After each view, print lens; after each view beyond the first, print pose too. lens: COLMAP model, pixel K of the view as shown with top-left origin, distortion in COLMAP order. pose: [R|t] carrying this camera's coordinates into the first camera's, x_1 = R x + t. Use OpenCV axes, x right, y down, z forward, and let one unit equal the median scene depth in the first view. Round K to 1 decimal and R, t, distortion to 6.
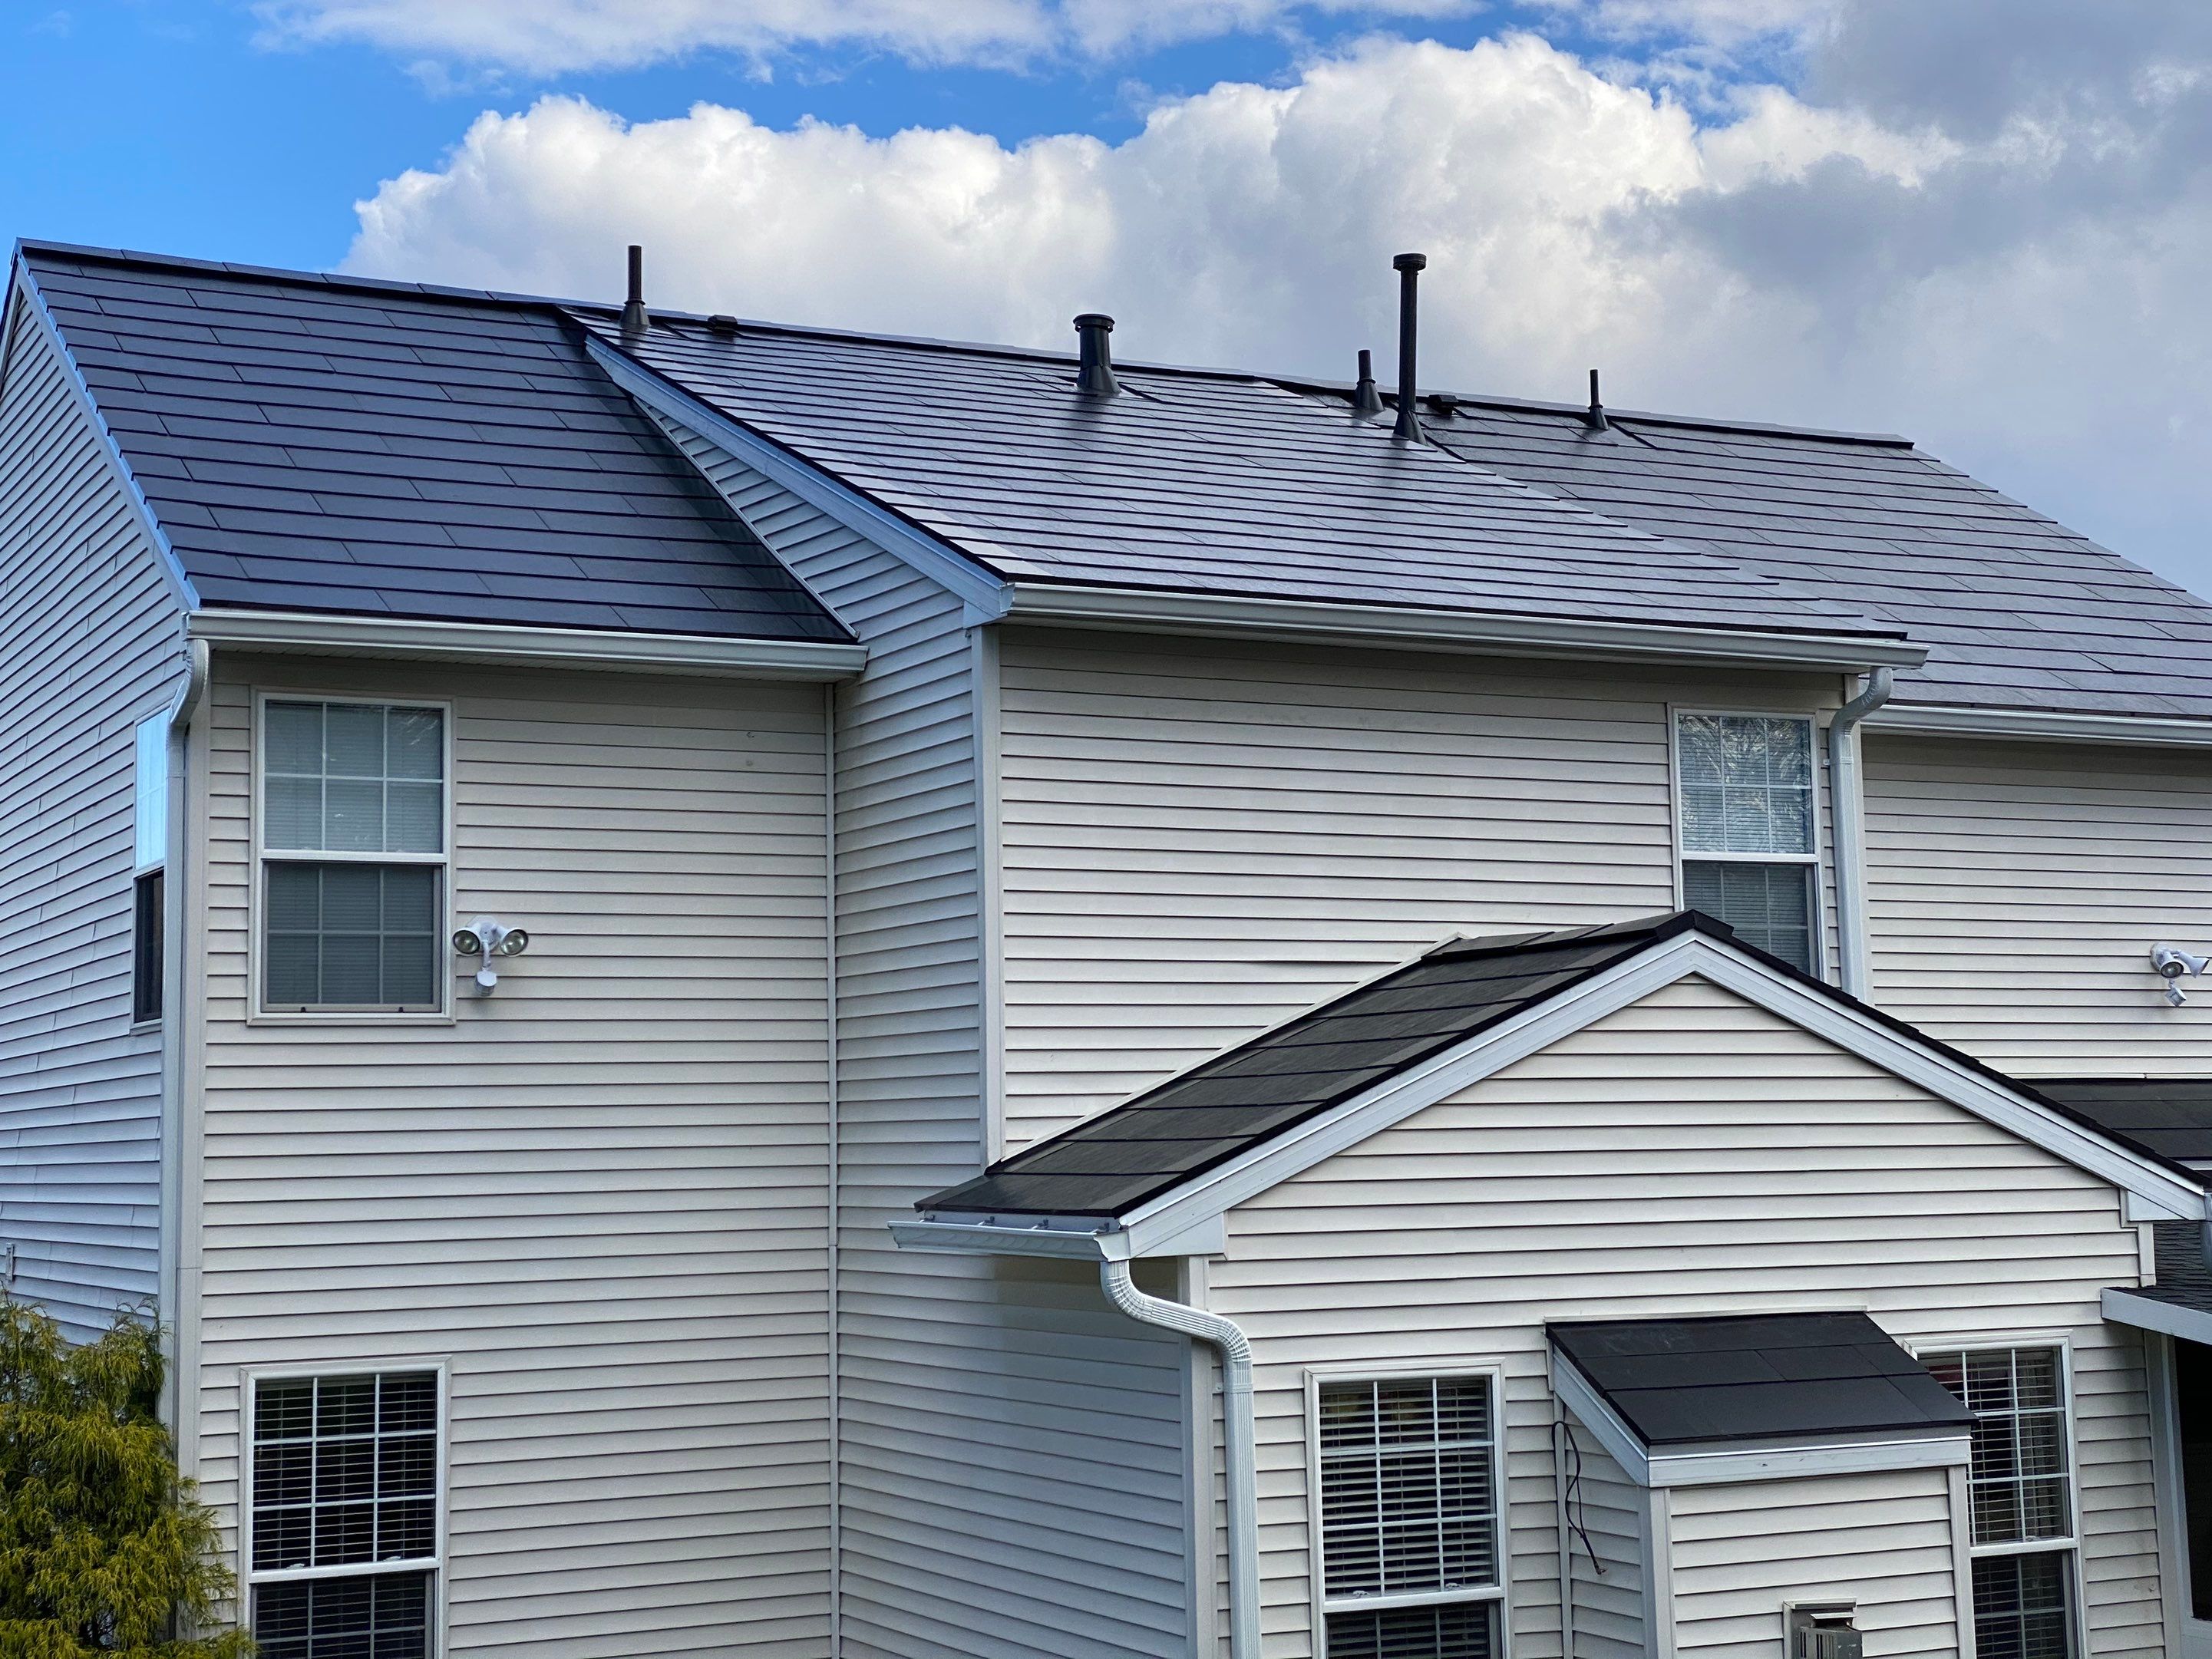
lens RADIAL K [[3413.7, 0, 1095.5], [0, 3413.7, 827.7], [0, 0, 1]] dist [0.143662, 0.070470]
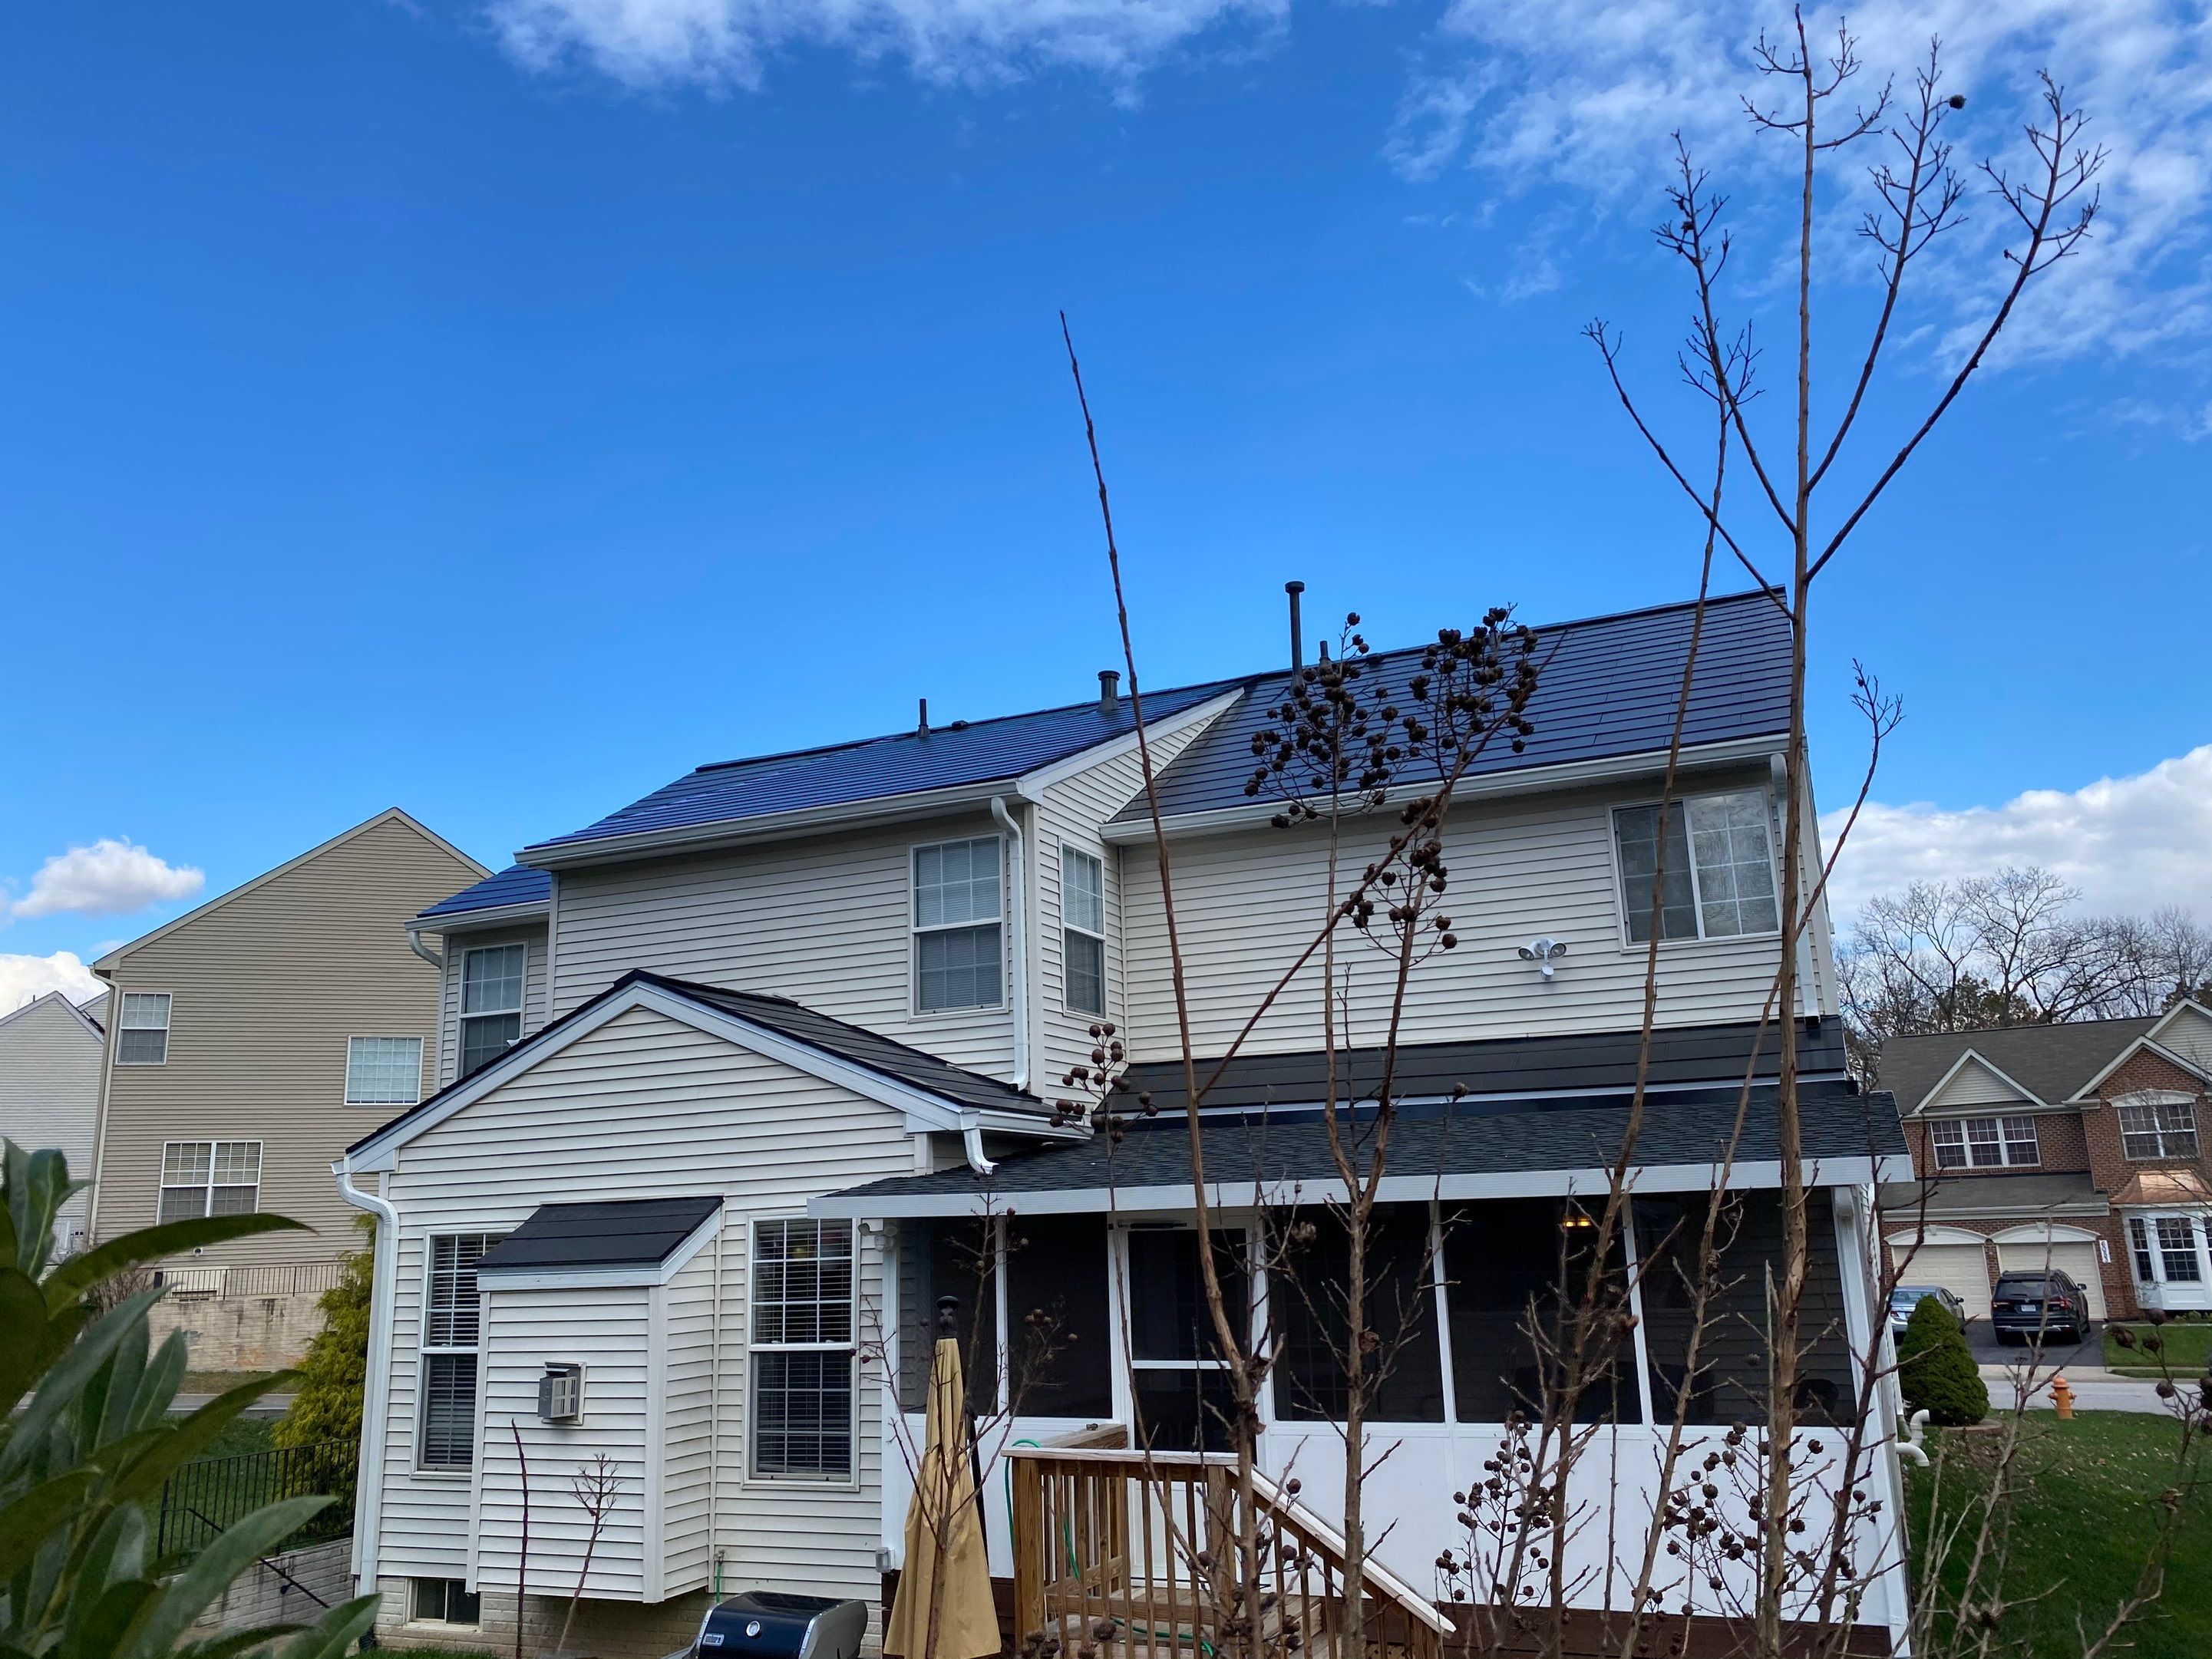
lens RADIAL K [[1716.8, 0, 1106.0], [0, 1716.8, 829.5], [0, 0, 1]] dist [-0.006962, -0.006508]
pose [[0.630664, -0.182336, -0.754332, 0.947357], [0.096984, 0.982905, -0.156502, 0.108312], [0.769972, 0.025541, 0.637566, 0.581042]]
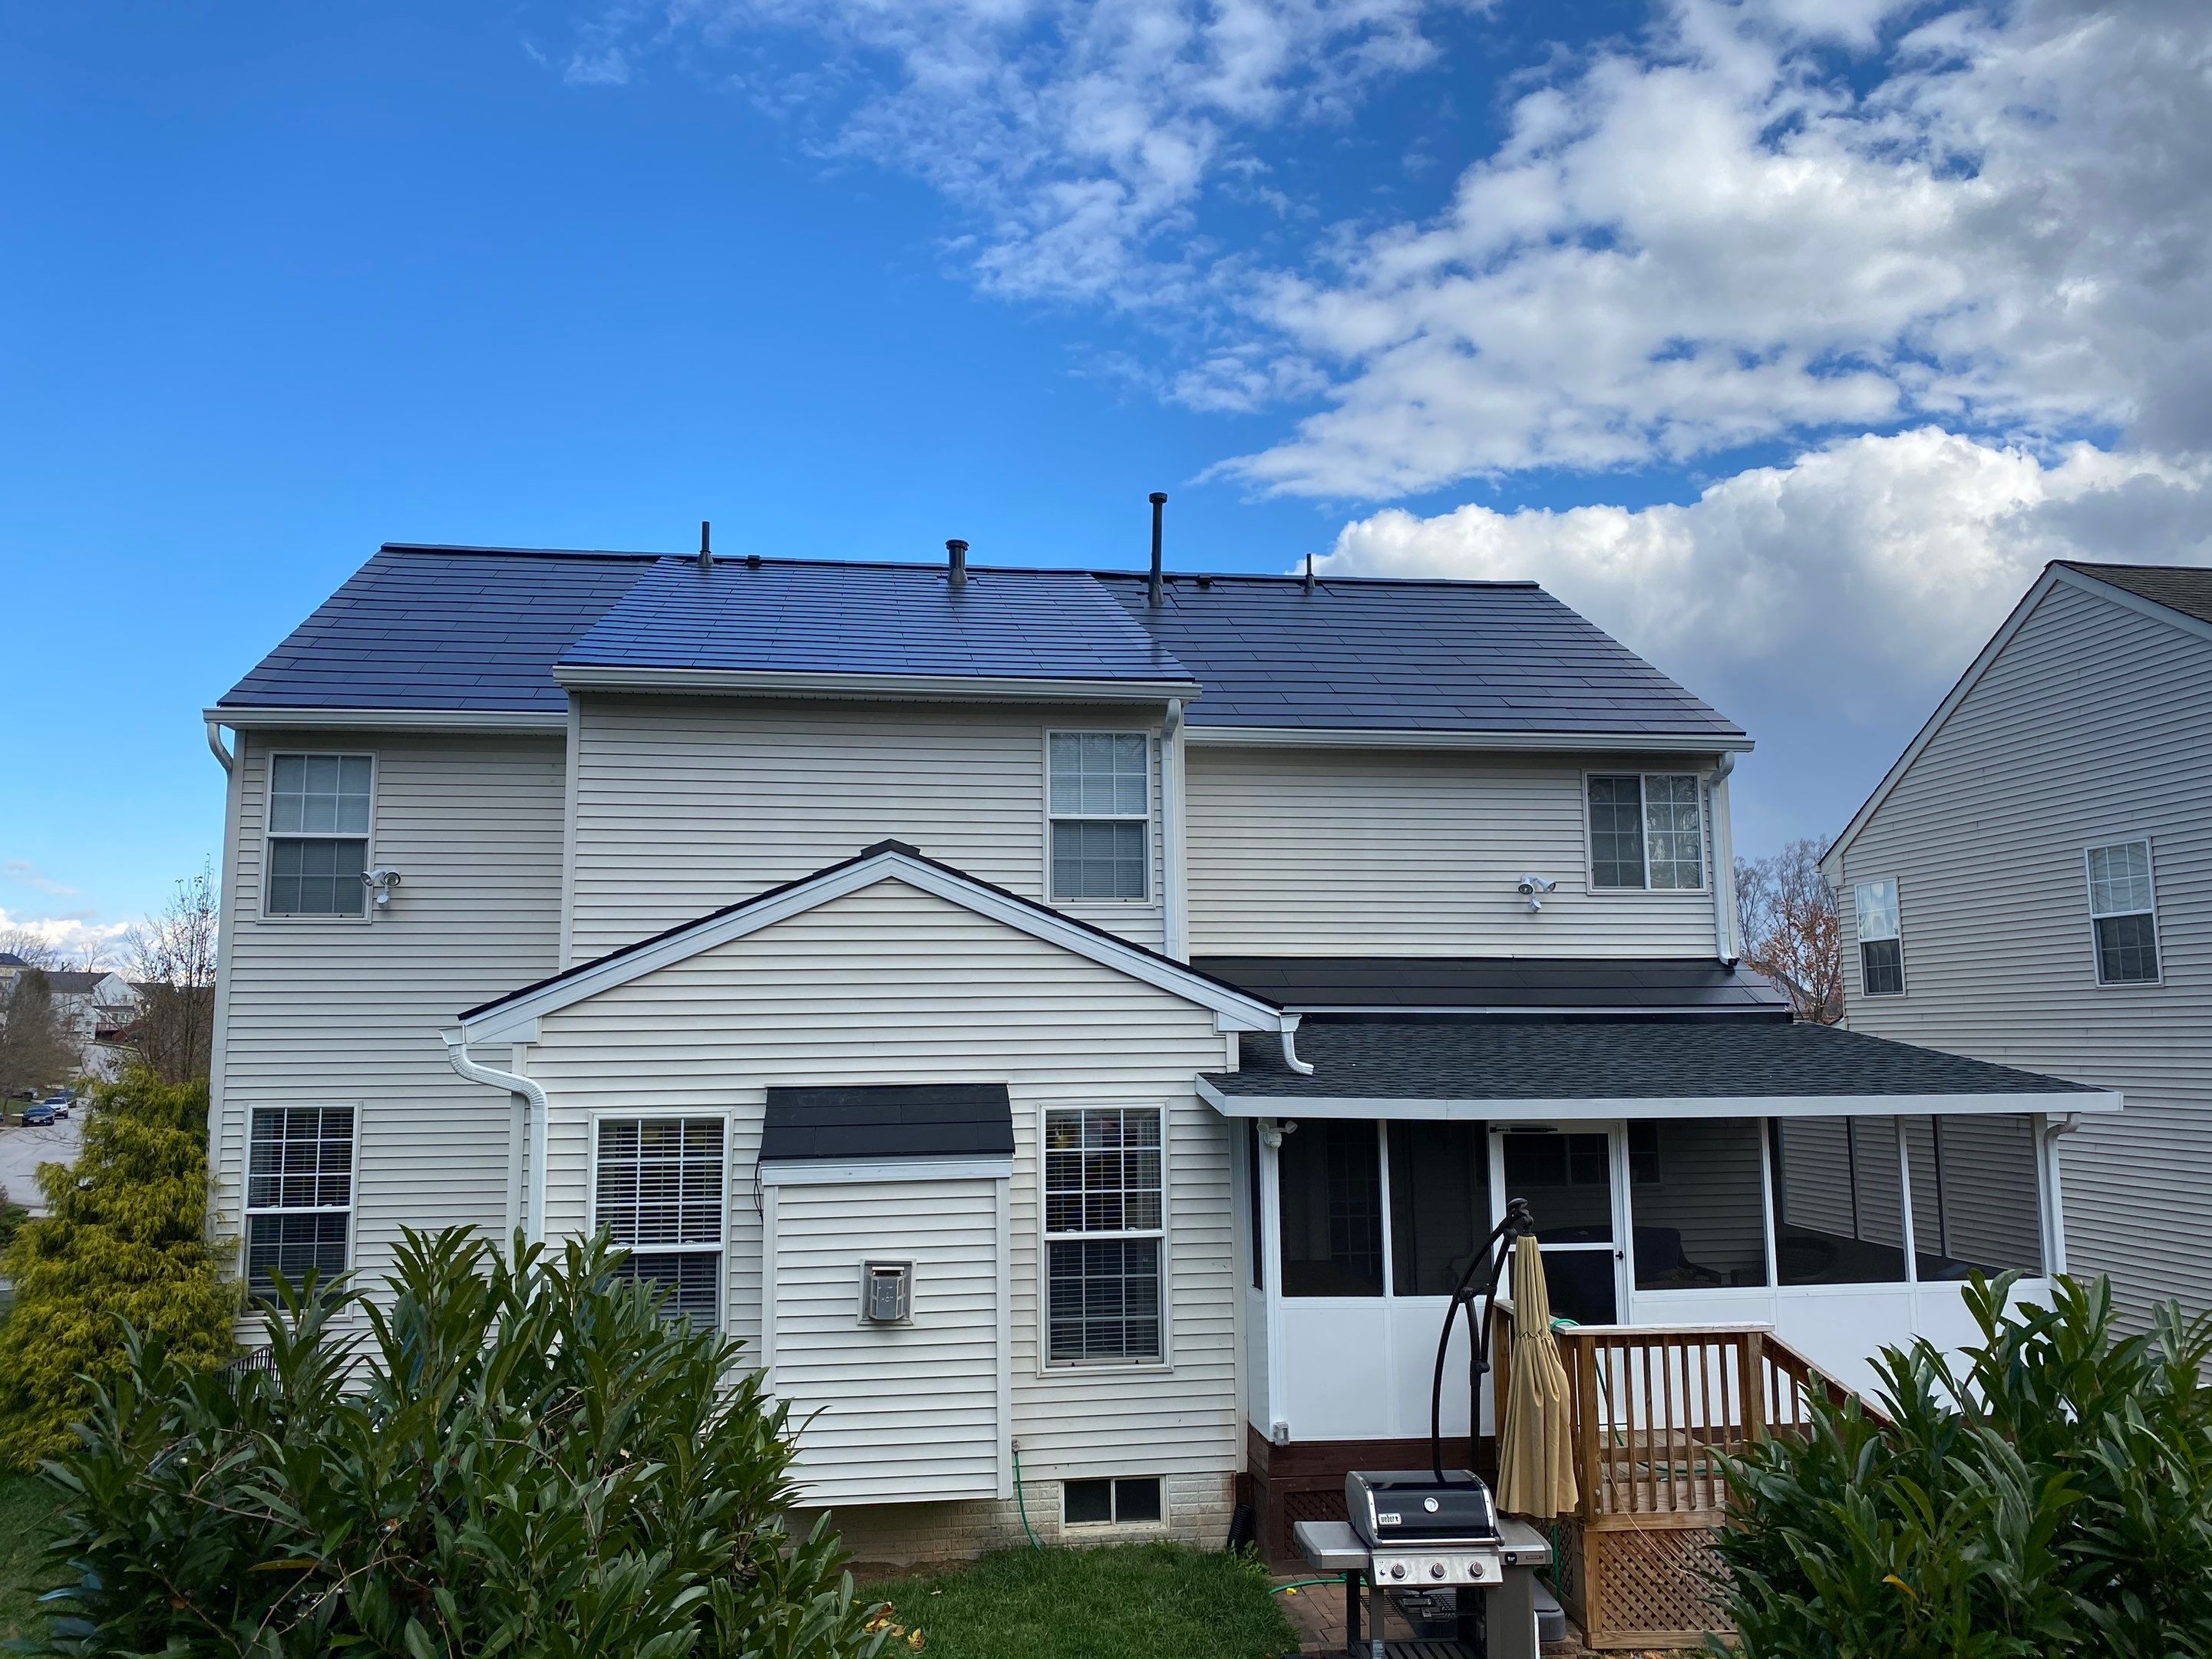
lens RADIAL K [[1721.1, 0, 1117.0], [0, 1721.1, 827.2], [0, 0, 1]] dist [0.018328, -0.005907]
pose [[0.946888, -0.031169, -0.320049, 0.508745], [0.022633, 0.999283, -0.030357, 0.042943], [0.320766, 0.021501, 0.946915, 0.237887]]
